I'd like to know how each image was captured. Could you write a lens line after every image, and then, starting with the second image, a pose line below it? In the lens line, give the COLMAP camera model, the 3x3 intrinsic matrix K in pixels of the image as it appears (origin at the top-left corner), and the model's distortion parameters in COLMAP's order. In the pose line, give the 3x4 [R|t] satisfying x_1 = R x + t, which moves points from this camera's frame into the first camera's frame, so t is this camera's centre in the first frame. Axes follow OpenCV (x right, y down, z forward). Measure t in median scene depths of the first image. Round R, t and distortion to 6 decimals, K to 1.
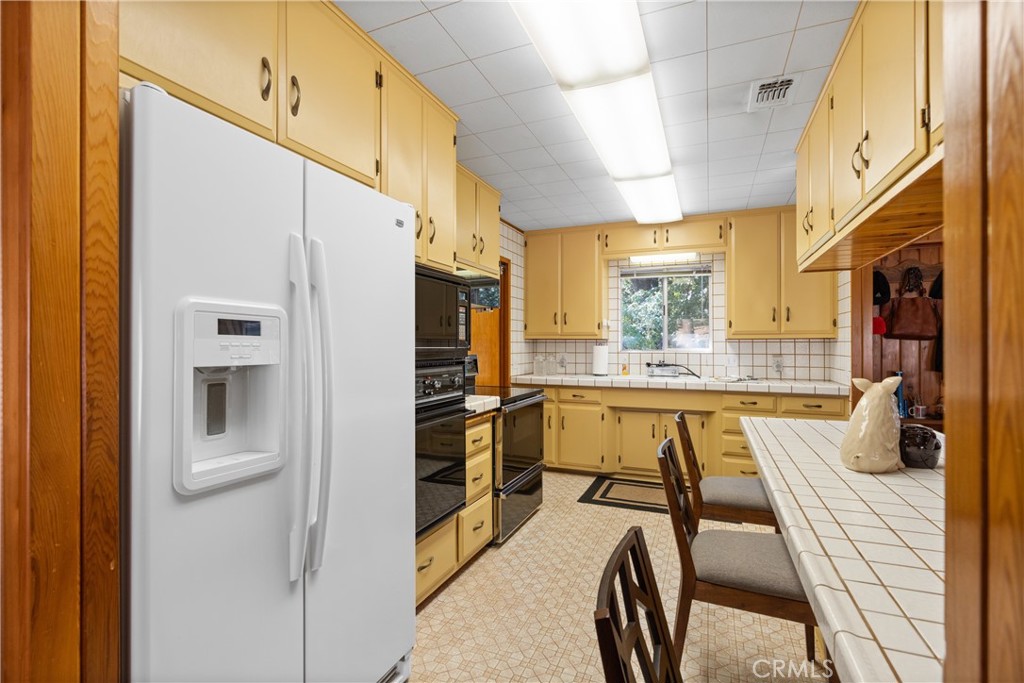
lens RADIAL K [[462.1, 0, 512.5], [0, 462.1, 340.9], [0, 0, 1]] dist [0.002159, 0.000709]
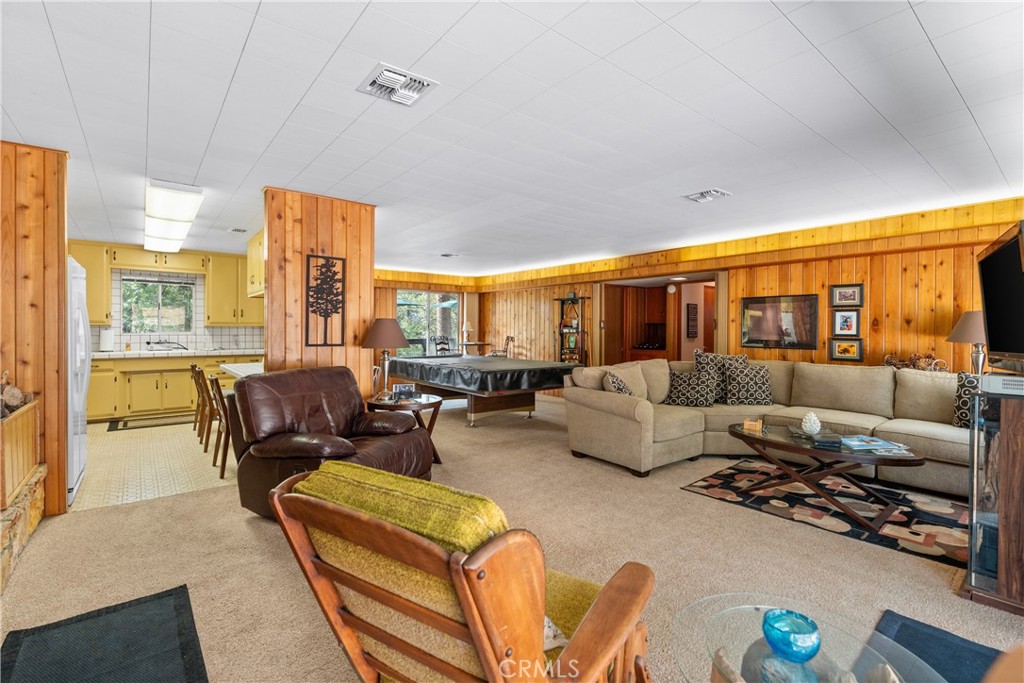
lens RADIAL K [[462.1, 0, 507.1], [0, 462.1, 333.2], [0, 0, 1]] dist [0.002159, 0.000709]
pose [[0.480220, -0.005207, 0.877133, -0.487257], [-0.012511, 0.999840, 0.012785, -0.013979], [-0.877059, -0.017114, 0.480078, -0.771546]]
